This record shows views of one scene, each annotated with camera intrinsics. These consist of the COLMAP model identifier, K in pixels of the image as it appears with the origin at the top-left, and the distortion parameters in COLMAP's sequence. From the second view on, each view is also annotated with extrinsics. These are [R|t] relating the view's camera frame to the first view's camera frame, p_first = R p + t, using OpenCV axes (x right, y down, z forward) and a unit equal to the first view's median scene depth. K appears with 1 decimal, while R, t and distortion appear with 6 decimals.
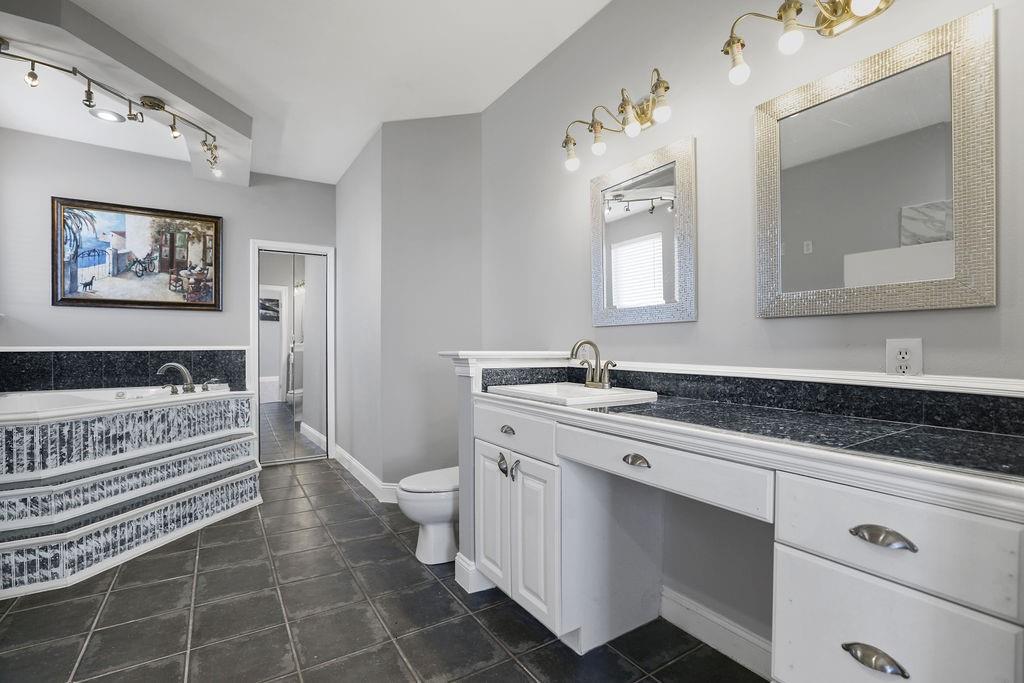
lens RADIAL K [[469.0, 0, 512.6], [0, 469.0, 346.1], [0, 0, 1]] dist [-0.028130, 0.003158]
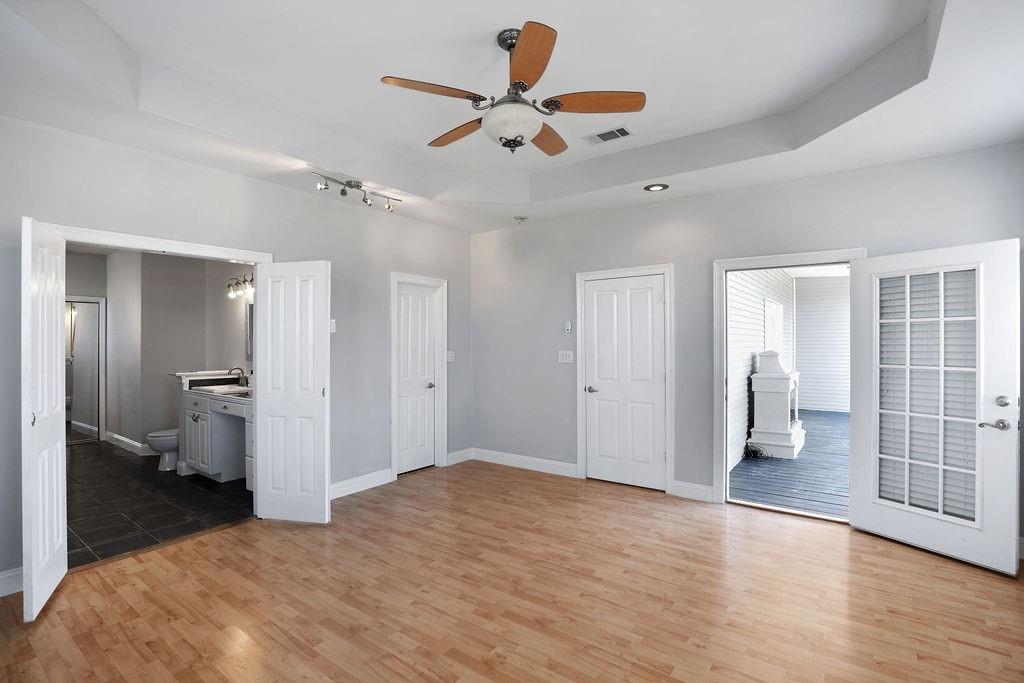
lens RADIAL K [[469.0, 0, 512.5], [0, 469.0, 337.9], [0, 0, 1]] dist [-0.028130, 0.003158]
pose [[0.926851, 0.000484, 0.375429, 0.356026], [0.005271, 0.999884, -0.014303, -0.075864], [-0.375393, 0.015236, 0.926741, -1.110348]]
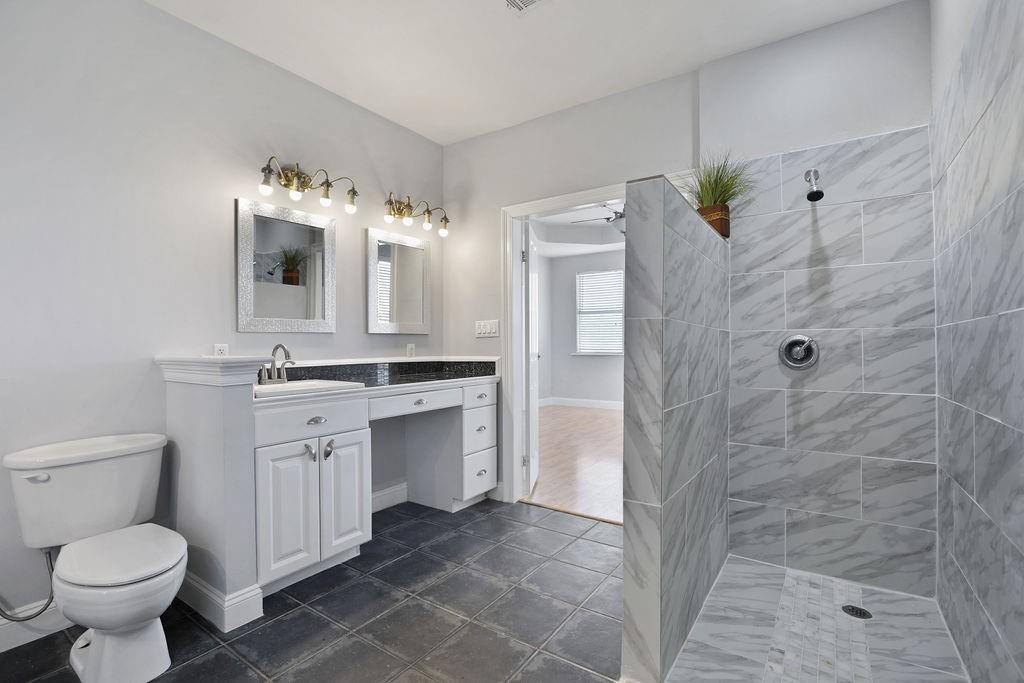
lens RADIAL K [[469.0, 0, 508.9], [0, 469.0, 341.1], [0, 0, 1]] dist [-0.028130, 0.003158]
pose [[-0.384309, 0.006527, 0.923181, -0.705345], [0.007229, 0.999966, -0.004061, -0.006662], [-0.923176, 0.005113, -0.384343, 0.555690]]
